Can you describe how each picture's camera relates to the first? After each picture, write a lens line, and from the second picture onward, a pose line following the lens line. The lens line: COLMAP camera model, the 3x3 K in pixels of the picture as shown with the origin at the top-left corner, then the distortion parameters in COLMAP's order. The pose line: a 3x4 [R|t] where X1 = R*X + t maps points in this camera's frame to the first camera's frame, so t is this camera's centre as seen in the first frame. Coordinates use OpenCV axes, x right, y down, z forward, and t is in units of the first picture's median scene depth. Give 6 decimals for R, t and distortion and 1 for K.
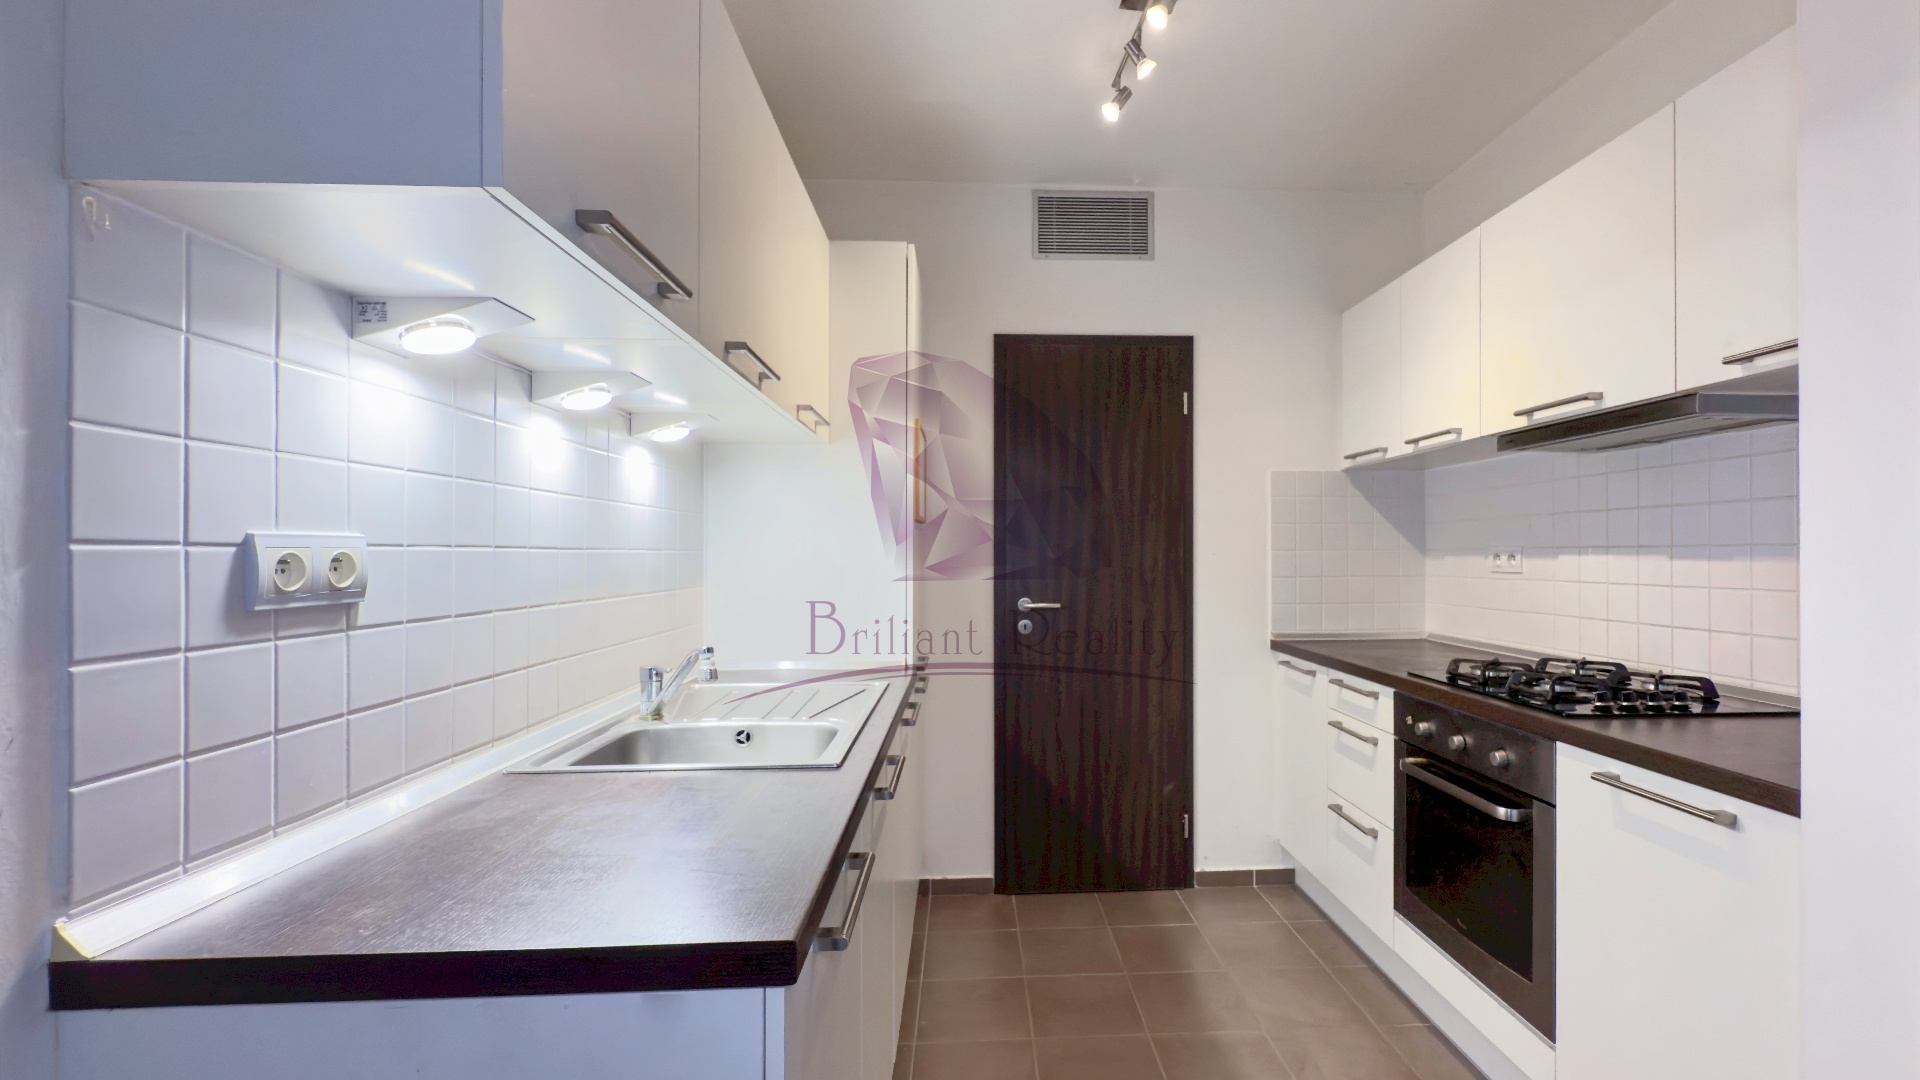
lens RADIAL K [[787.1, 0, 966.7], [0, 787.1, 546.1], [0, 0, 1]] dist [-0.000384, 0.000048]
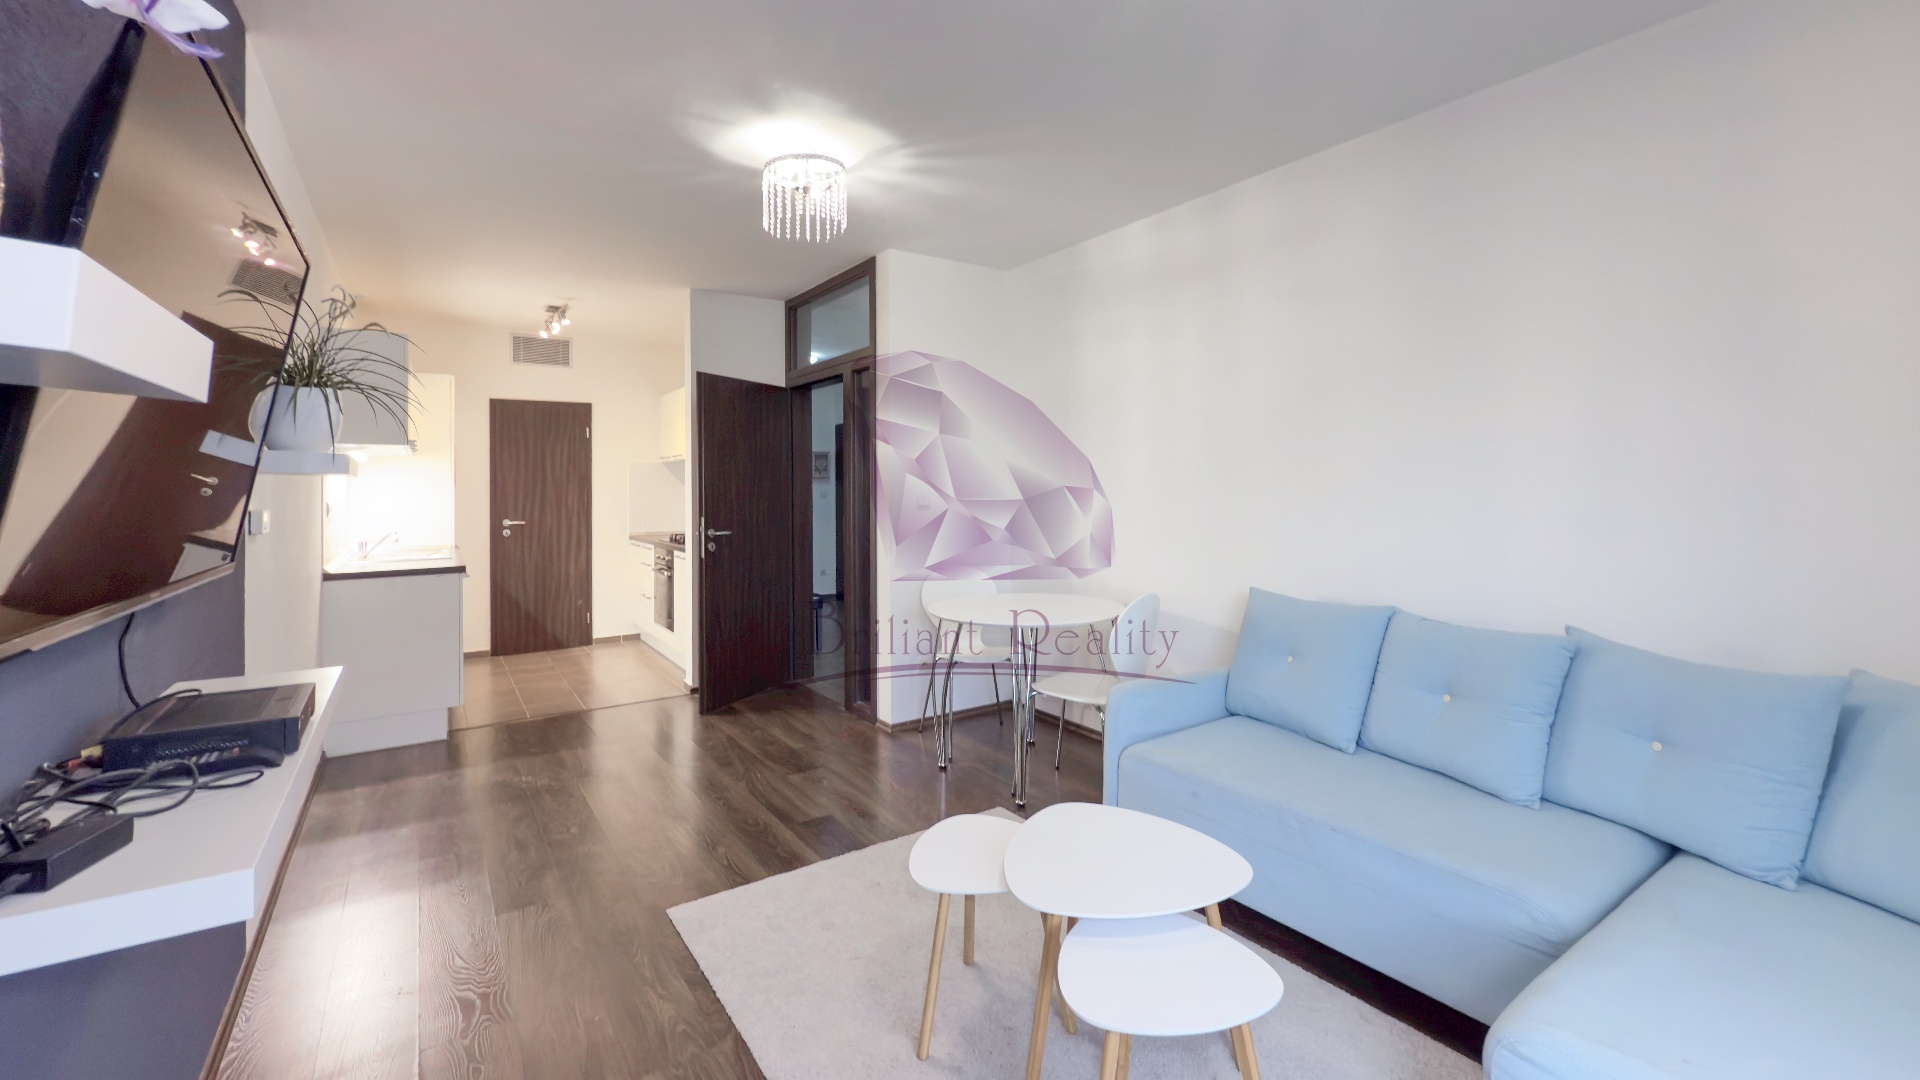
lens RADIAL K [[787.1, 0, 969.9], [0, 787.1, 487.0], [0, 0, 1]] dist [-0.000384, 0.000048]
pose [[0.818519, -0.005423, 0.574454, -0.125856], [0.003675, 0.999984, 0.004204, -0.030567], [-0.574468, -0.001330, 0.818526, -1.507200]]
